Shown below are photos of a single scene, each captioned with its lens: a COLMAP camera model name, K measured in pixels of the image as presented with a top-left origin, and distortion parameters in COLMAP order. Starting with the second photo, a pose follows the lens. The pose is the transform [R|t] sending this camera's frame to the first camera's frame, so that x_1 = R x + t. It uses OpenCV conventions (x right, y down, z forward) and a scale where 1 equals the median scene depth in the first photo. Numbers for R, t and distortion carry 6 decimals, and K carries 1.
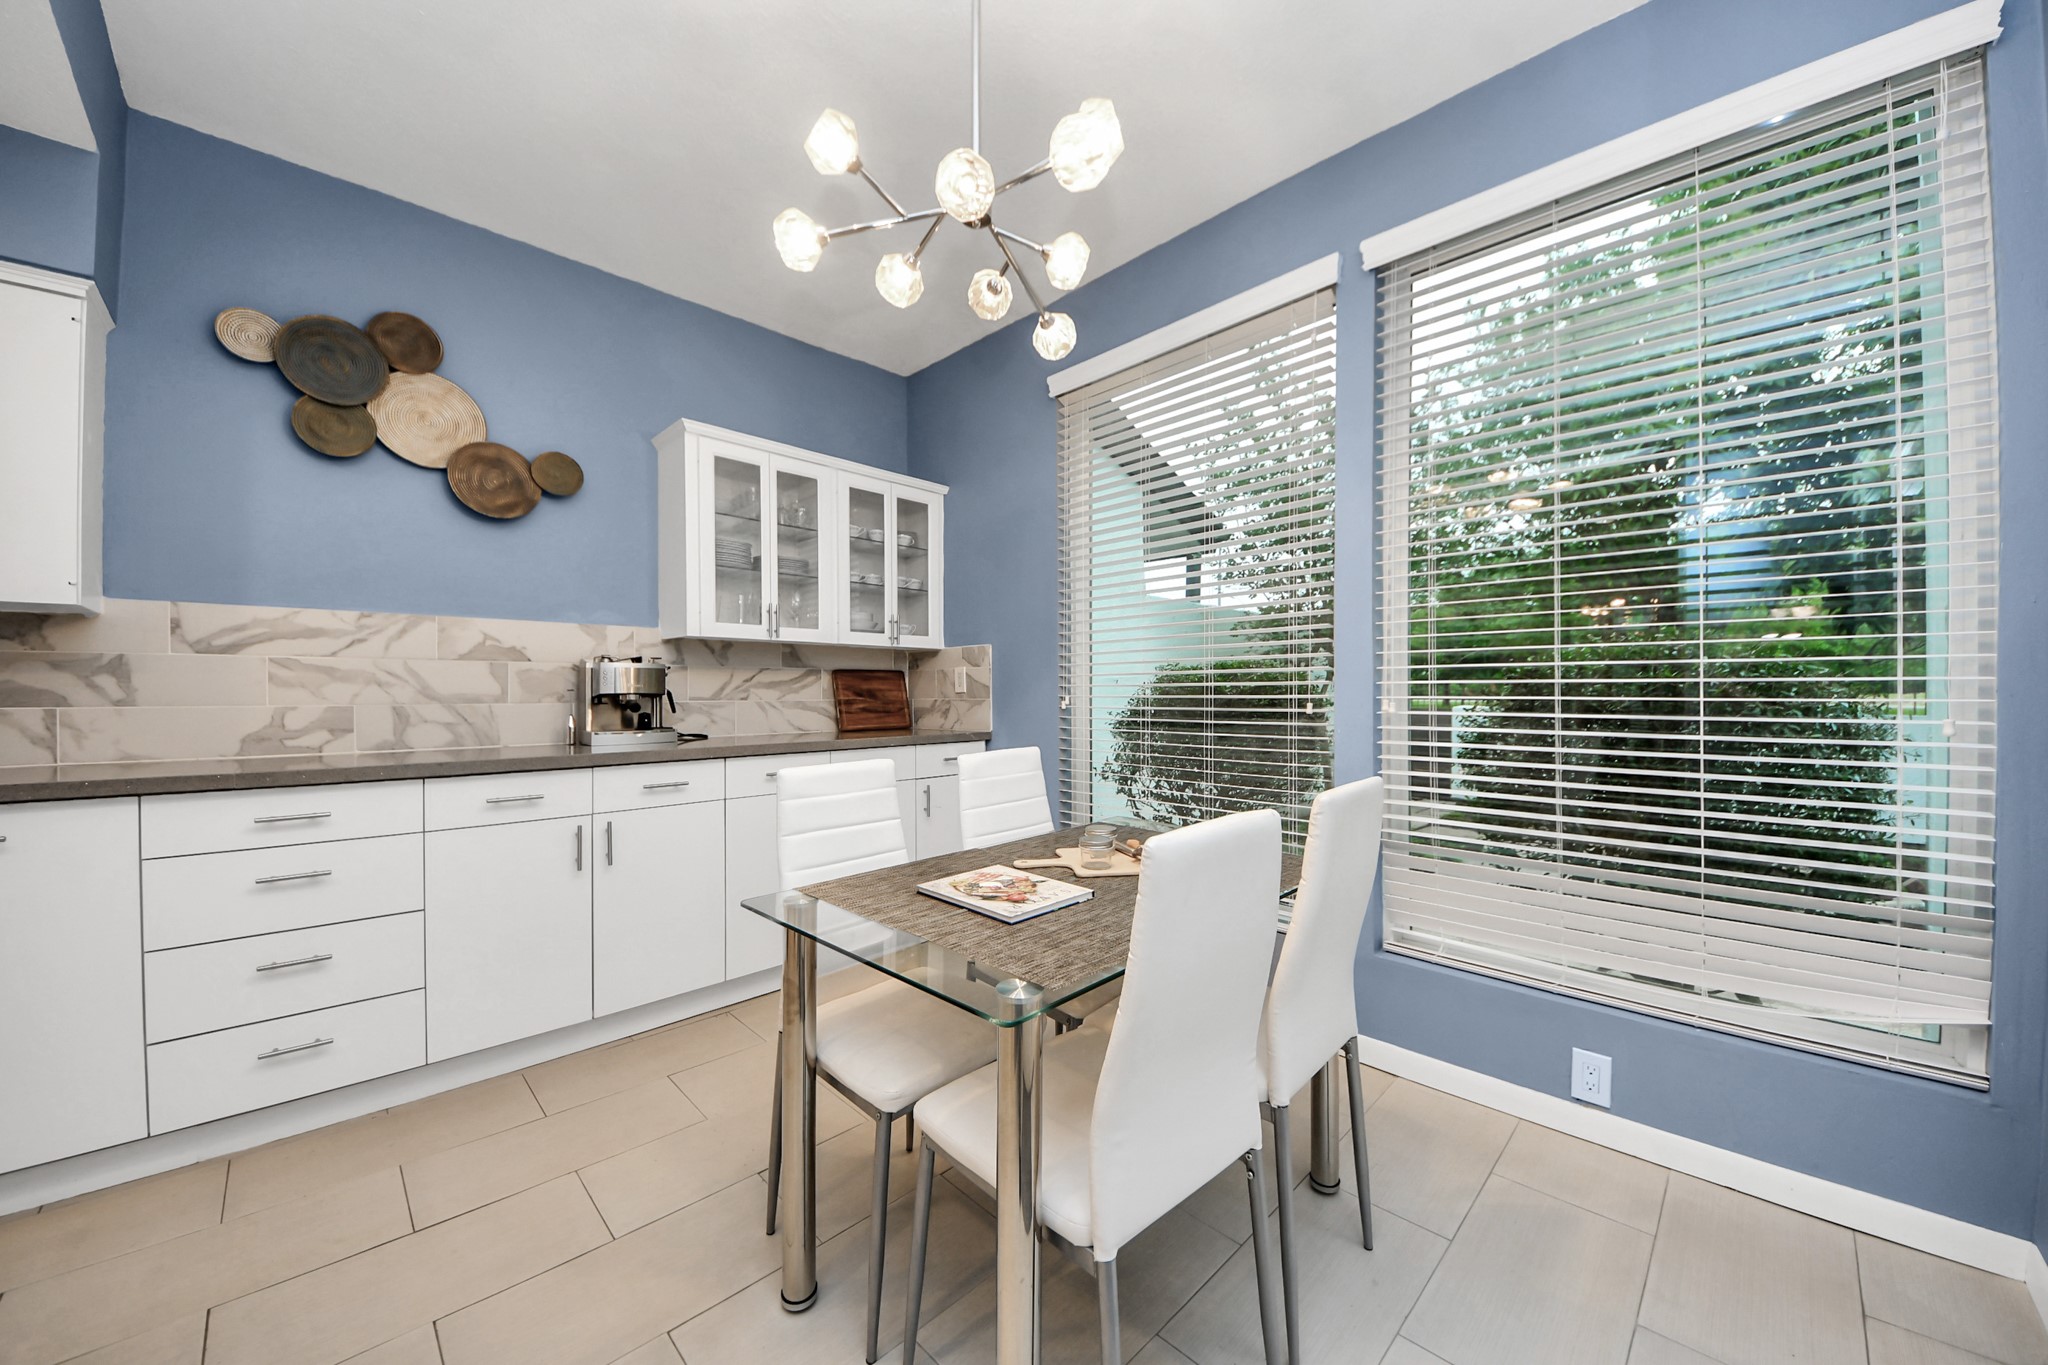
lens RADIAL K [[733.7, 0, 1105.8], [0, 733.7, 693.8], [0, 0, 1]] dist [-0.000036, -0.008512]
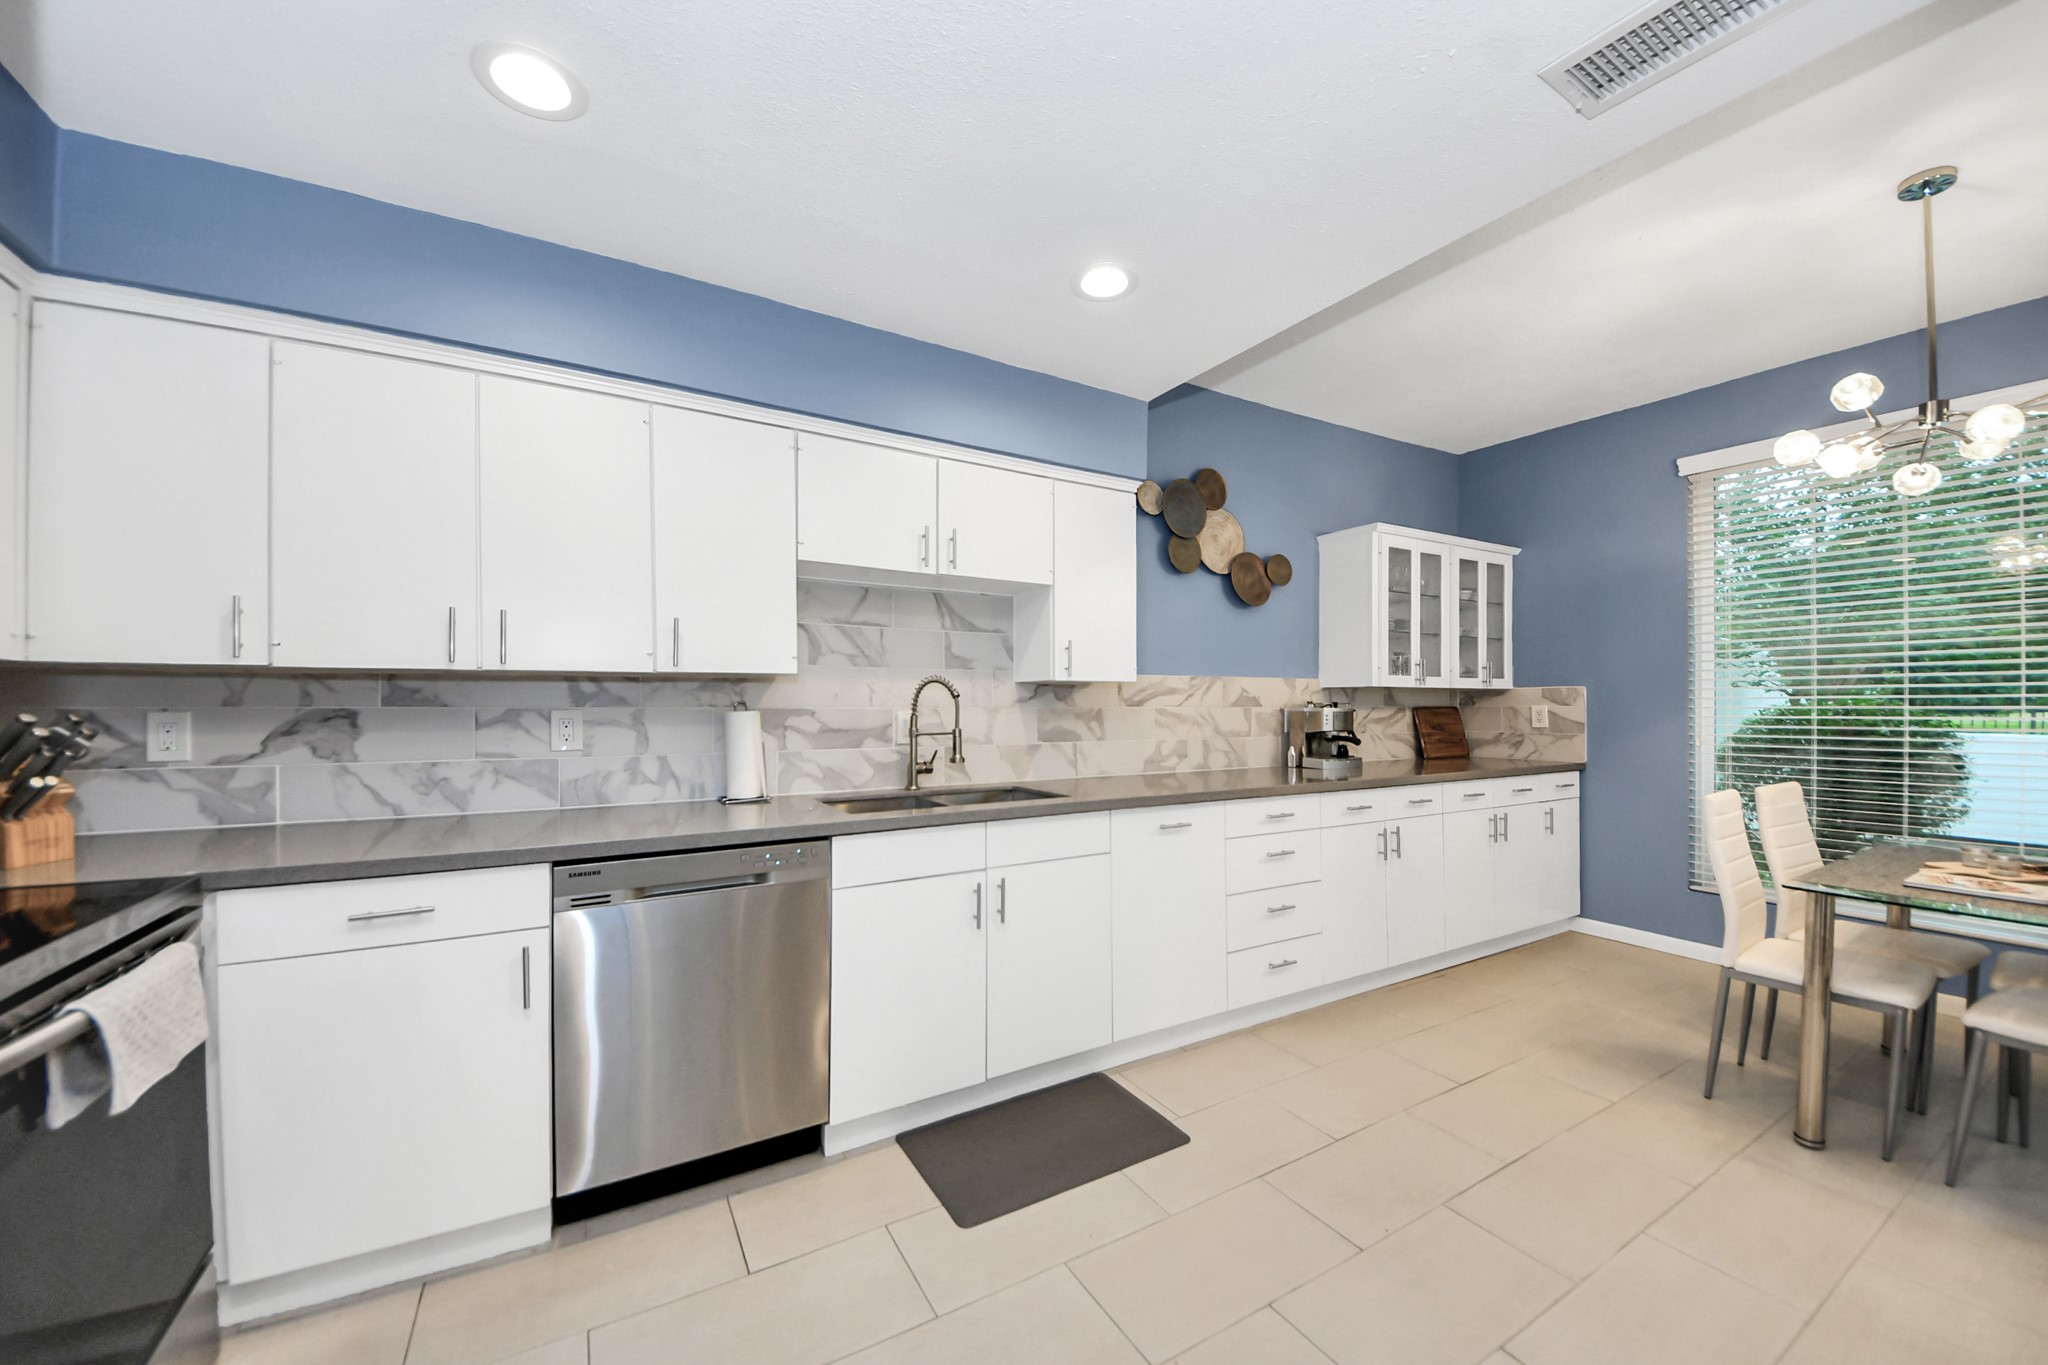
lens RADIAL K [[760.0, 0, 1024.5], [0, 760.0, 704.0], [0, 0, 1]] dist [0.020055, -0.000014]
pose [[0.951321, -0.000702, -0.308200, -0.806285], [0.000028, 0.999998, -0.002193, -0.048522], [0.308201, 0.002078, 0.951319, -0.533707]]
